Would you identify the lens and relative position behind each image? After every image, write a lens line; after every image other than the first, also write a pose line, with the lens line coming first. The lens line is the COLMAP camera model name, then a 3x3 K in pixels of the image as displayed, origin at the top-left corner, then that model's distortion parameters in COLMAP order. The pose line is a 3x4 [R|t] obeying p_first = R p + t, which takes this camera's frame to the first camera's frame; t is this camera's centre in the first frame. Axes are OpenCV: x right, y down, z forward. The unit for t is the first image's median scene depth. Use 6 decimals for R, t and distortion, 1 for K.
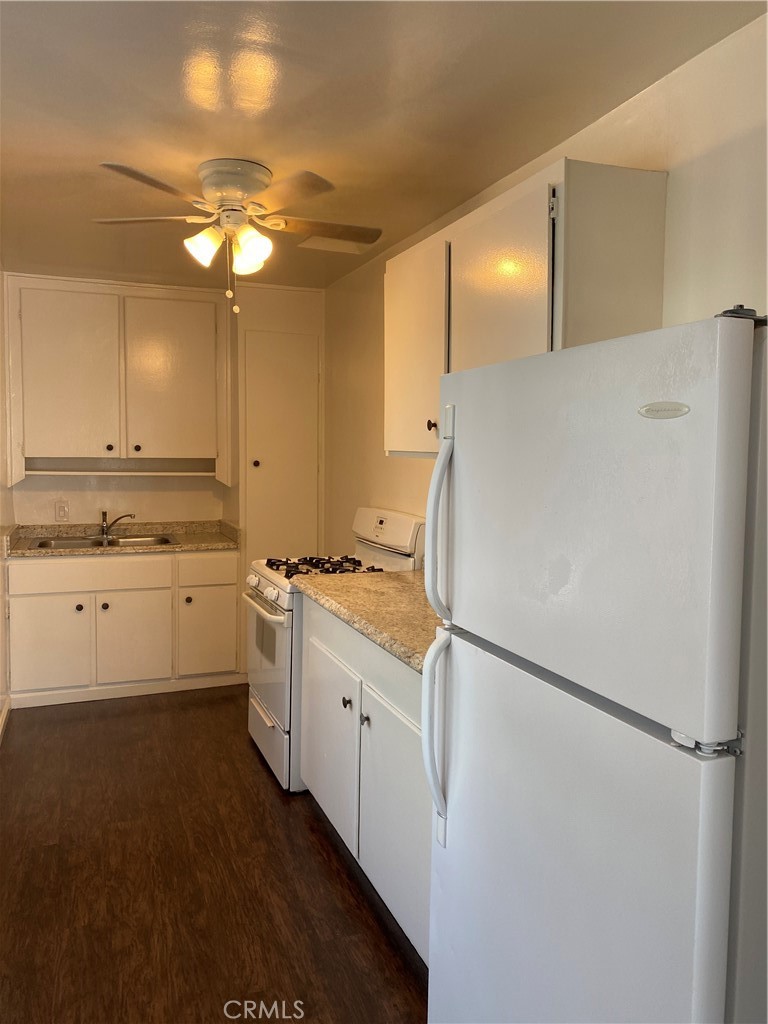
lens RADIAL K [[782.7, 0, 377.7], [0, 782.7, 507.2], [0, 0, 1]] dist [0.025974, -0.013968]
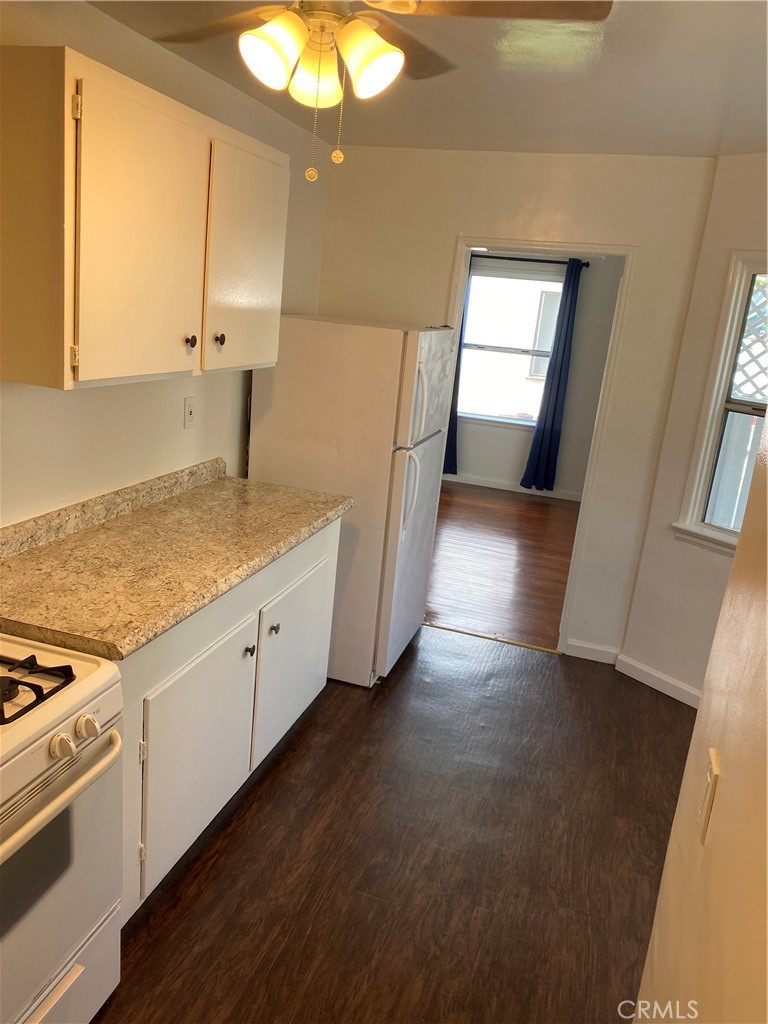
lens RADIAL K [[782.7, 0, 376.5], [0, 782.7, 506.3], [0, 0, 1]] dist [0.025974, -0.013968]
pose [[-0.775322, -0.246330, 0.581547, -0.628933], [-0.058501, 0.944854, 0.322224, -0.217388], [-0.628851, 0.215806, -0.746977, 1.488449]]
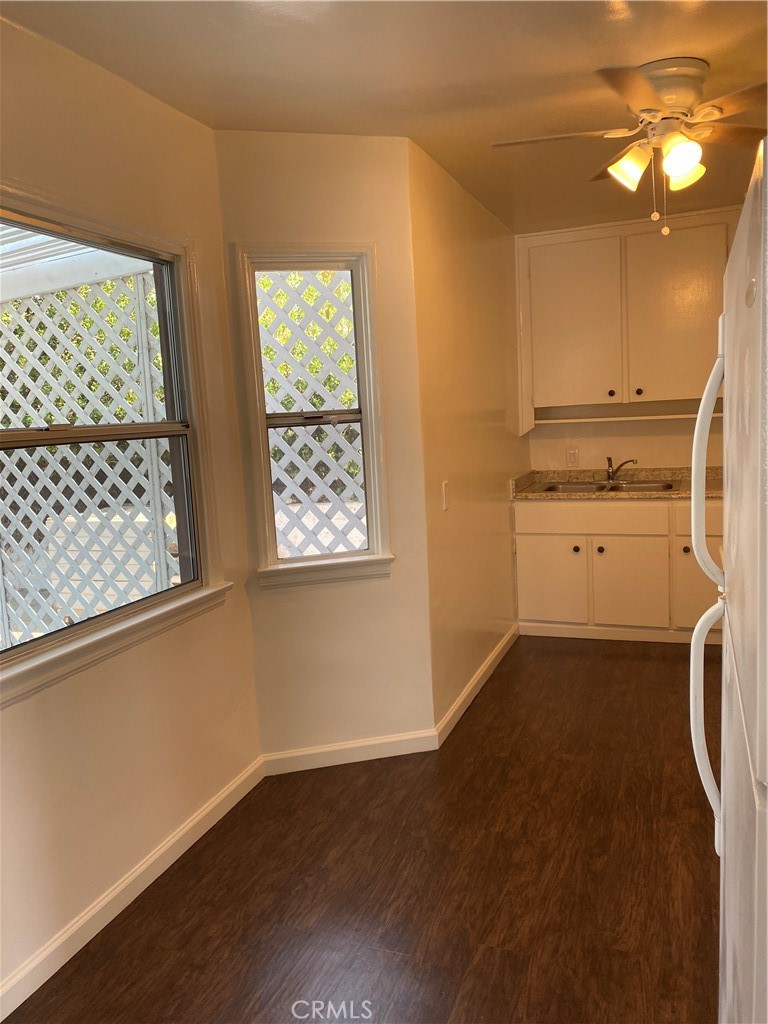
lens RADIAL K [[782.7, 0, 381.6], [0, 782.7, 511.2], [0, 0, 1]] dist [0.025974, -0.013968]
pose [[0.741980, 0.036561, -0.669425, 0.199277], [0.012498, 0.997584, 0.068336, 0.003941], [0.670306, -0.059070, 0.739730, 0.089596]]
